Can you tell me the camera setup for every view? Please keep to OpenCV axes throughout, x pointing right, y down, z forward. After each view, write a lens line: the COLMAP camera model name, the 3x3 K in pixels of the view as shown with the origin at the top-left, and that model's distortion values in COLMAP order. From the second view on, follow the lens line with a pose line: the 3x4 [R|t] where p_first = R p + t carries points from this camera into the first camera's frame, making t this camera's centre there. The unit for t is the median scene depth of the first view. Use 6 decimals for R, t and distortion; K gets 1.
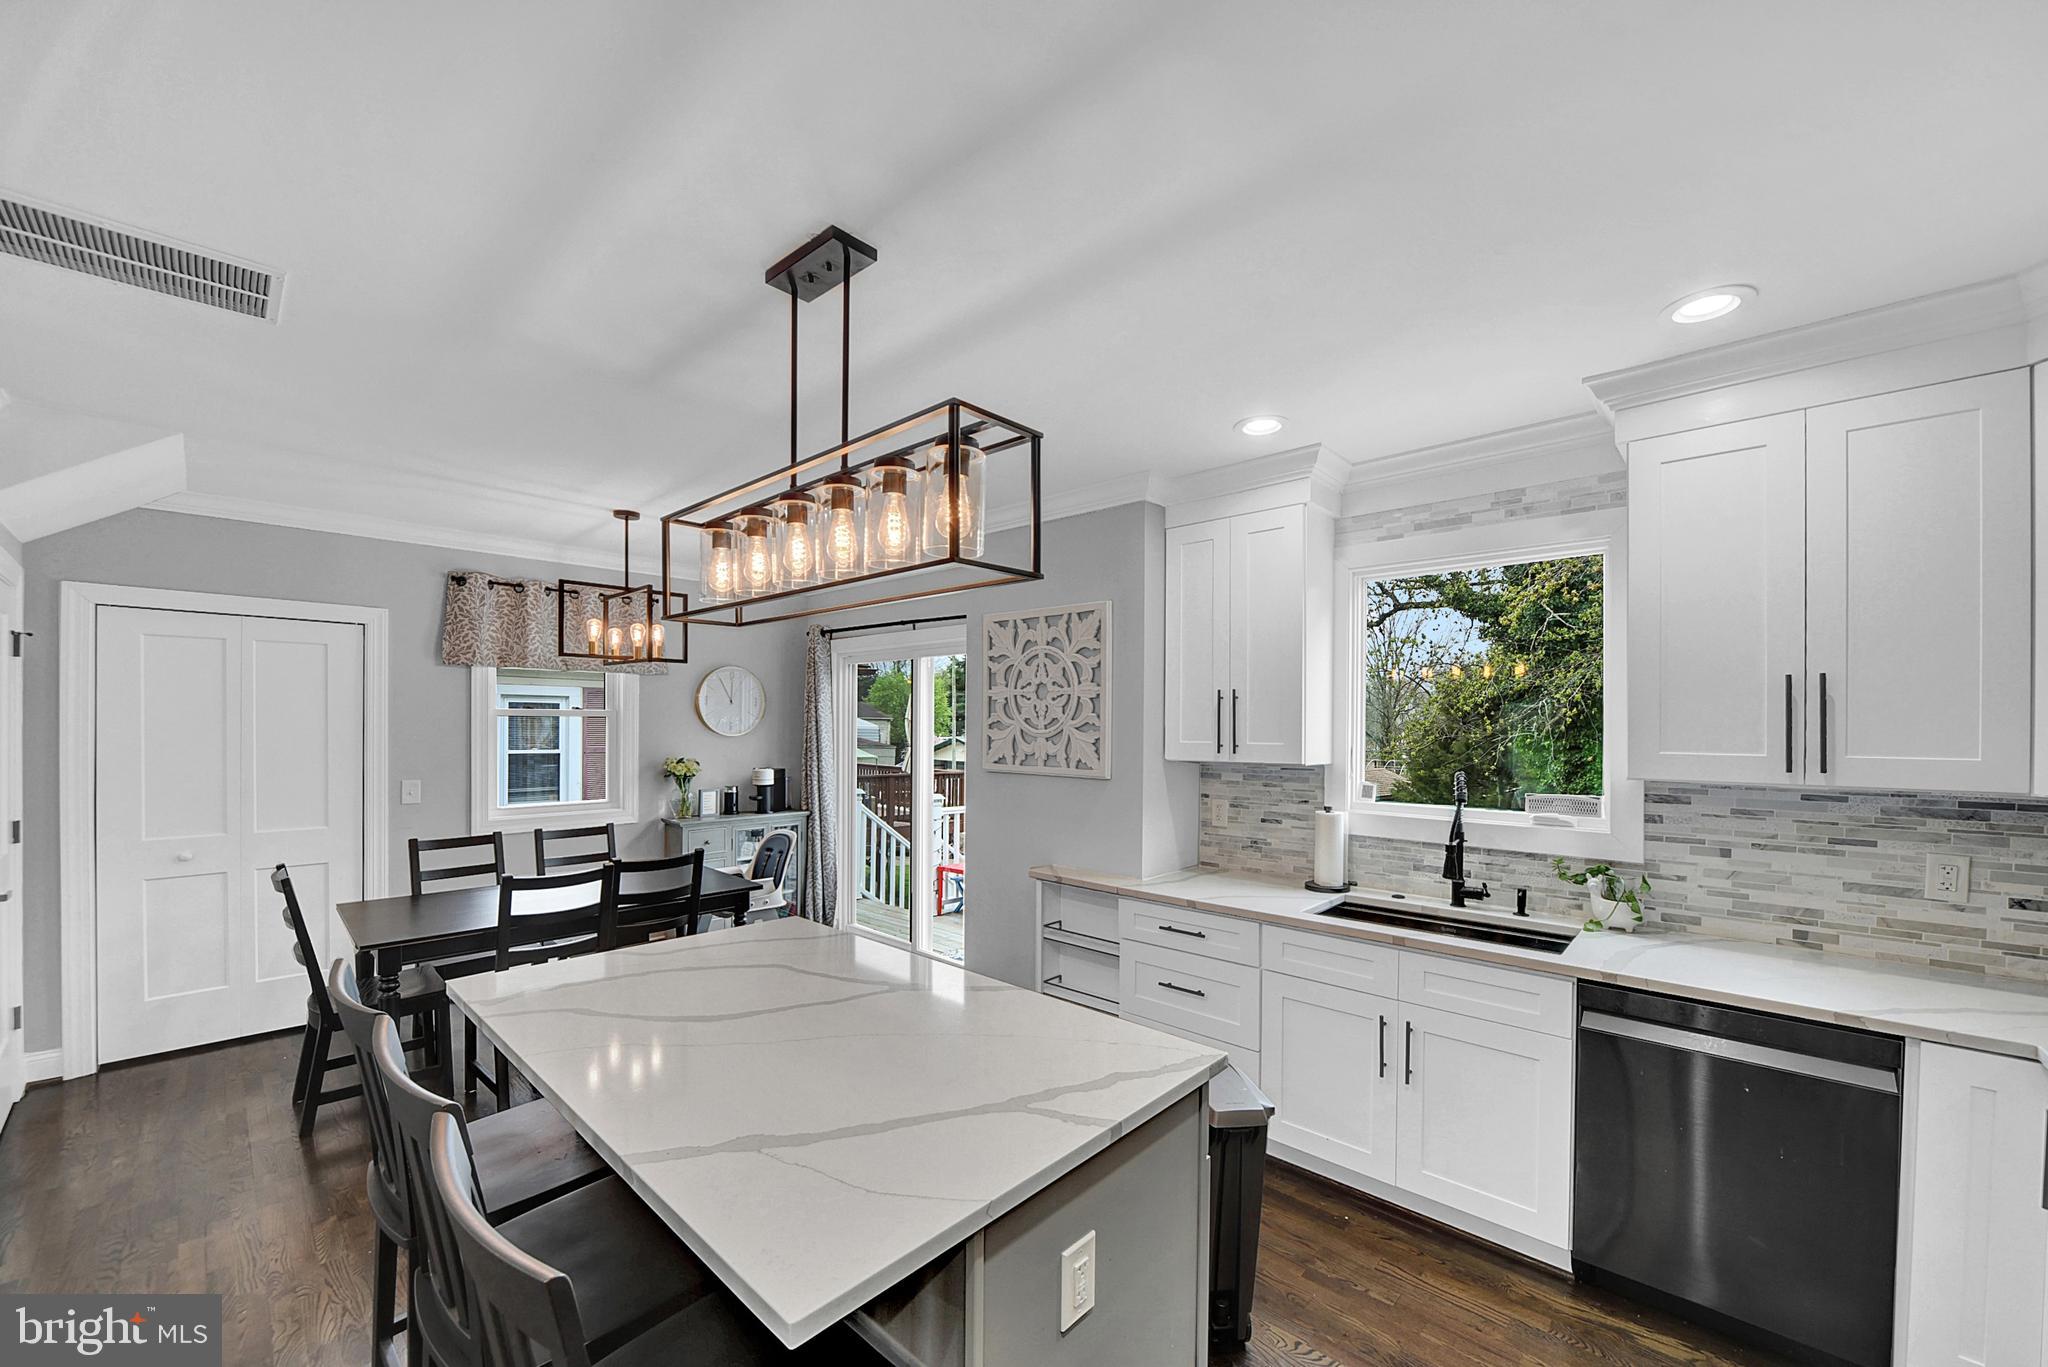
lens RADIAL K [[780.4, 0, 1010.3], [0, 780.4, 723.1], [0, 0, 1]] dist [-0.001770, 0.000665]
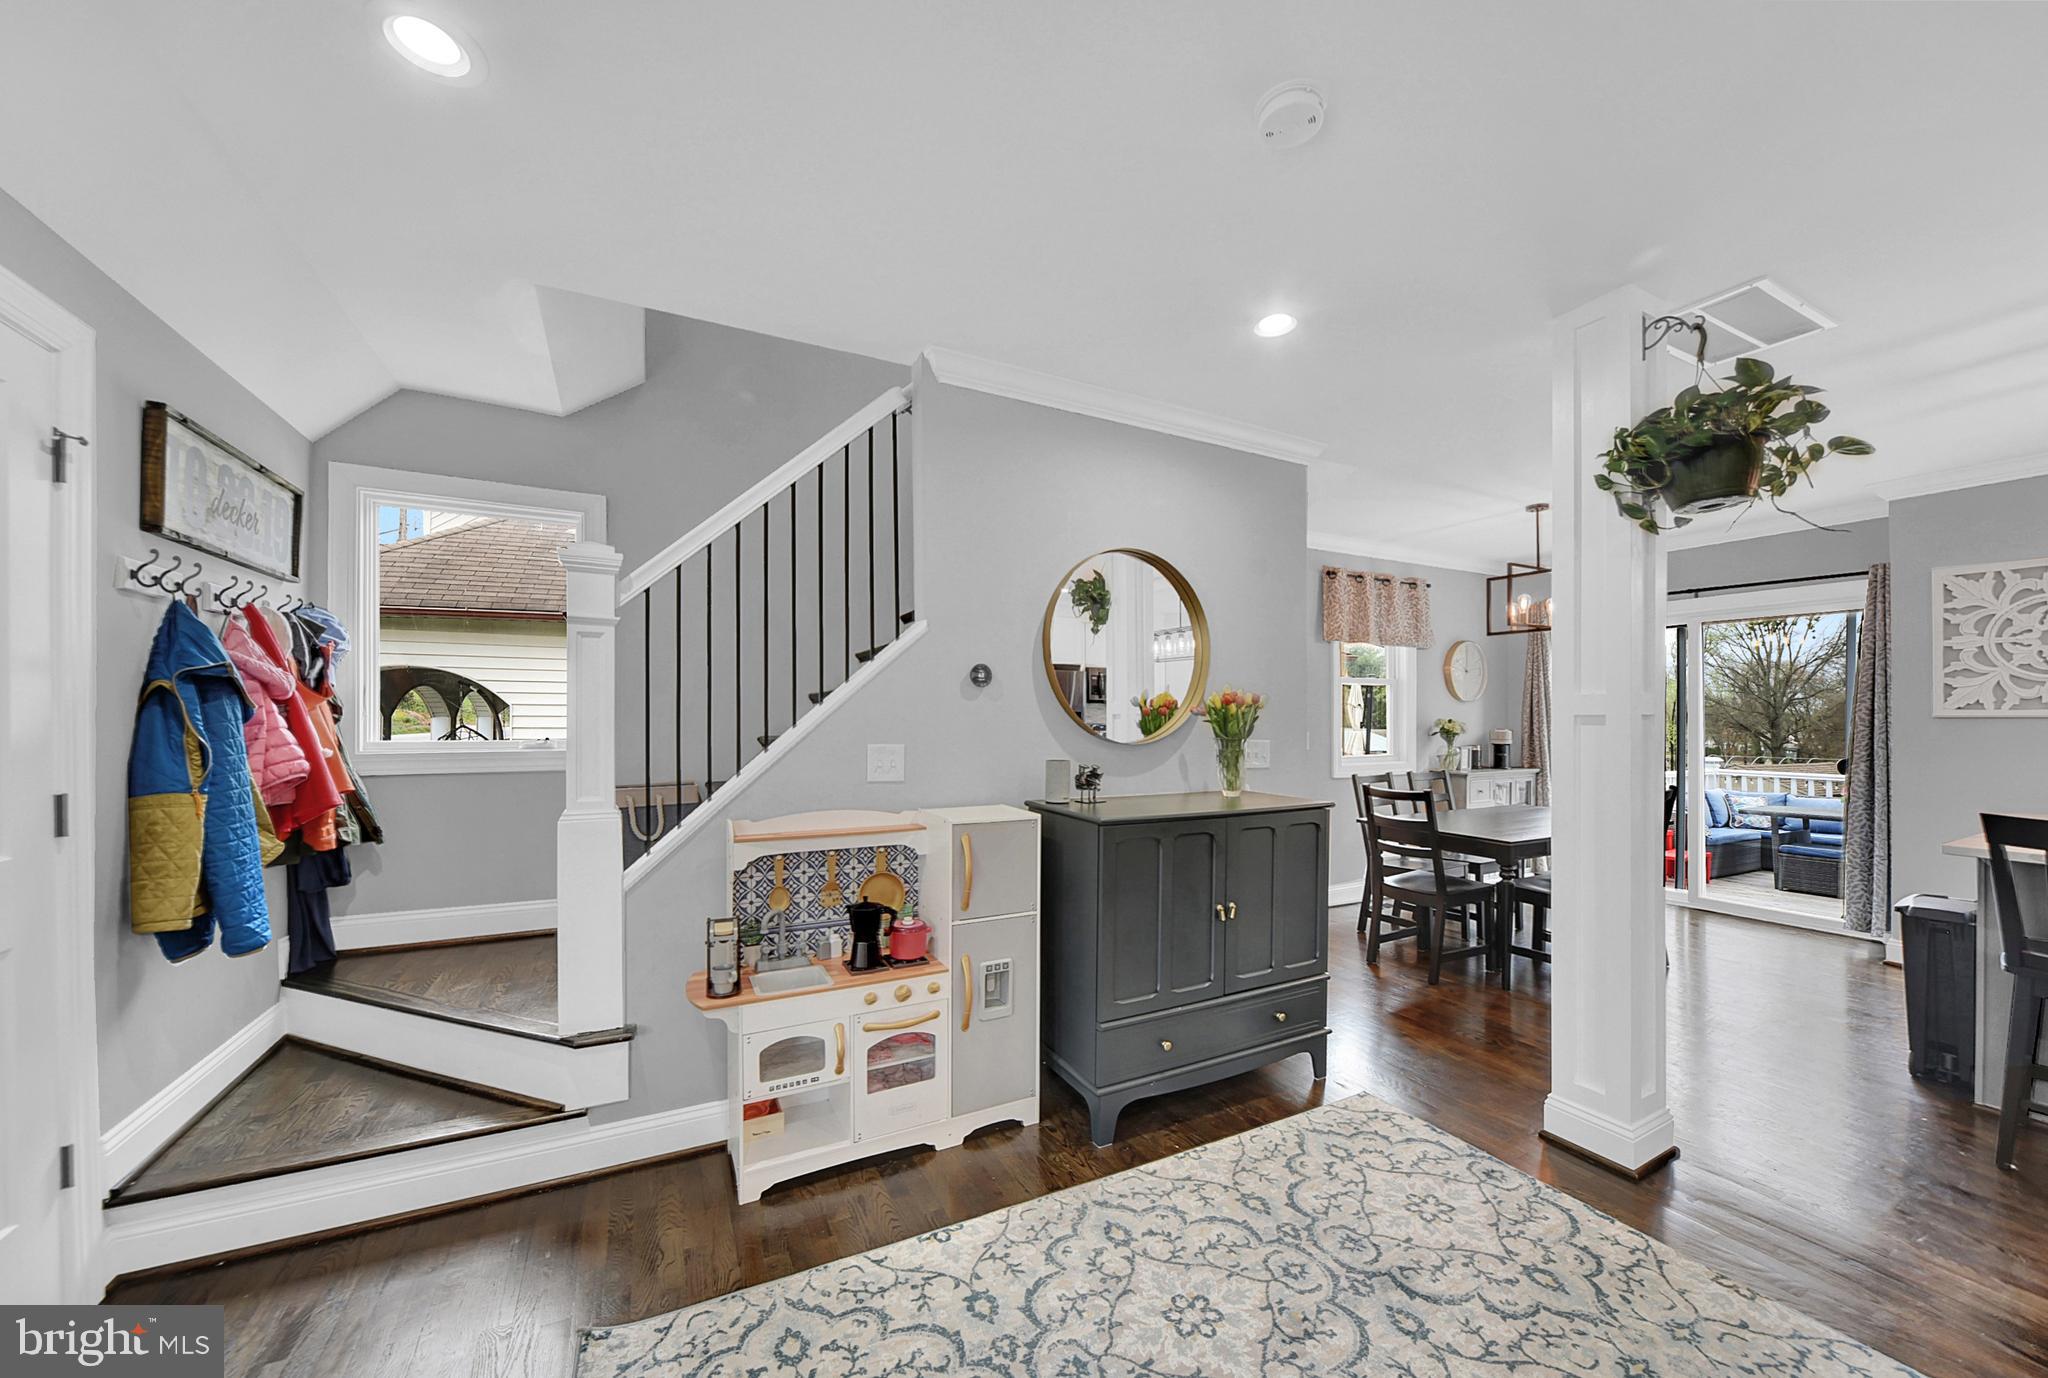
lens RADIAL K [[745.1, 0, 1030.2], [0, 745.1, 718.0], [0, 0, 1]] dist [-0.000164, 0.000159]
pose [[0.952544, -0.007612, -0.304306, -0.903962], [0.006663, 0.999969, -0.004158, 0.058859], [0.304328, 0.001934, 0.952565, -0.339459]]
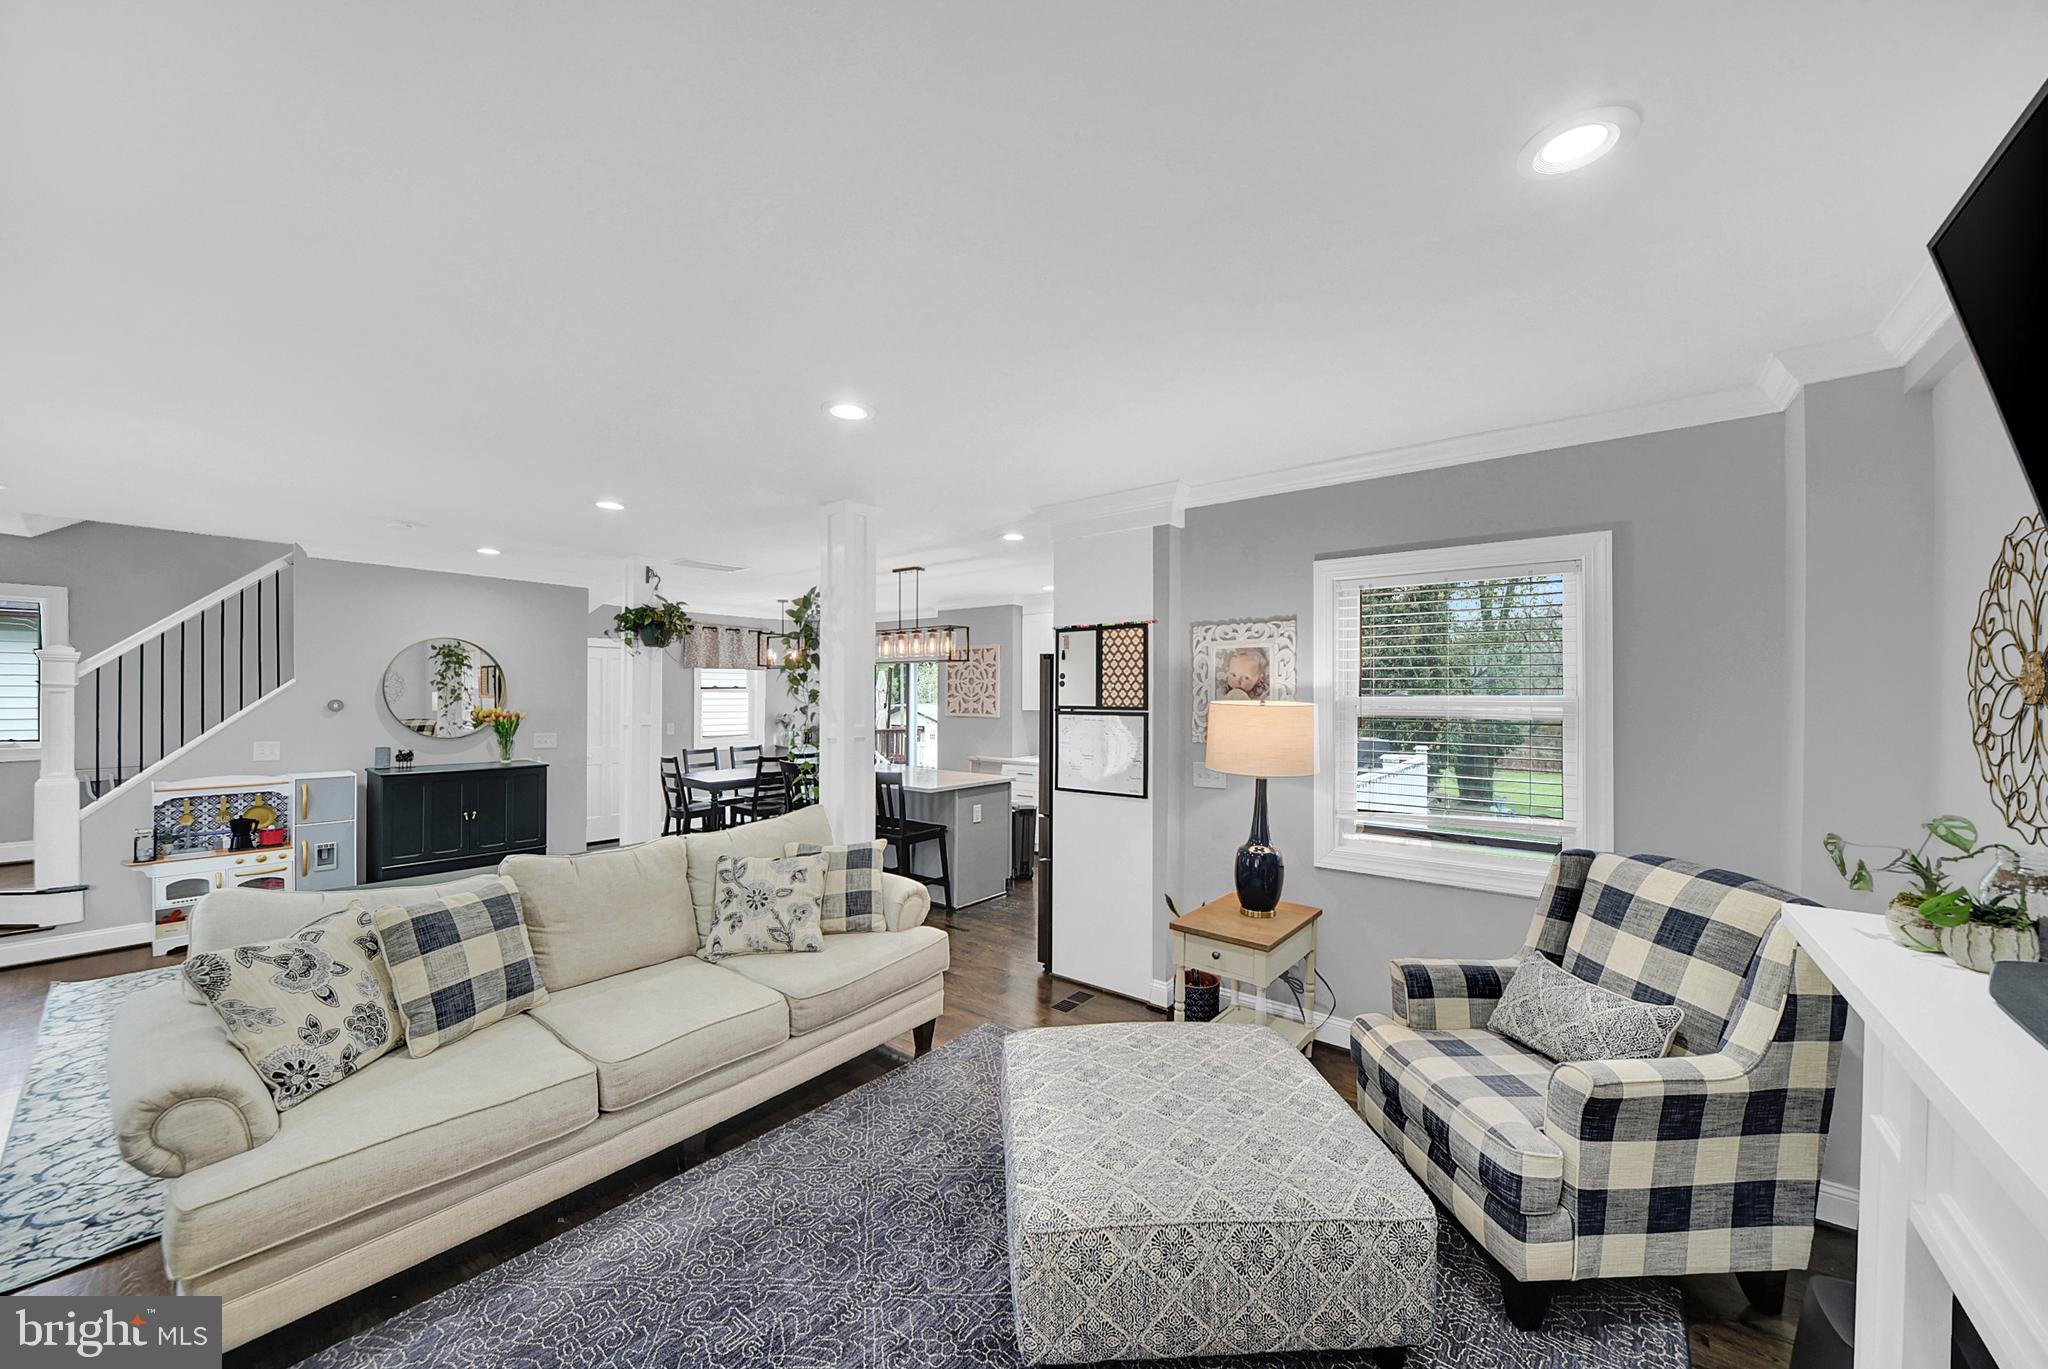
lens RADIAL K [[745.1, 0, 1012.4], [0, 745.1, 688.3], [0, 0, 1]] dist [-0.000164, 0.000159]
pose [[0.996192, -0.001799, 0.087164, -0.030878], [0.002442, 0.999971, -0.007270, -0.003682], [-0.087149, 0.007455, 0.996167, -1.173258]]
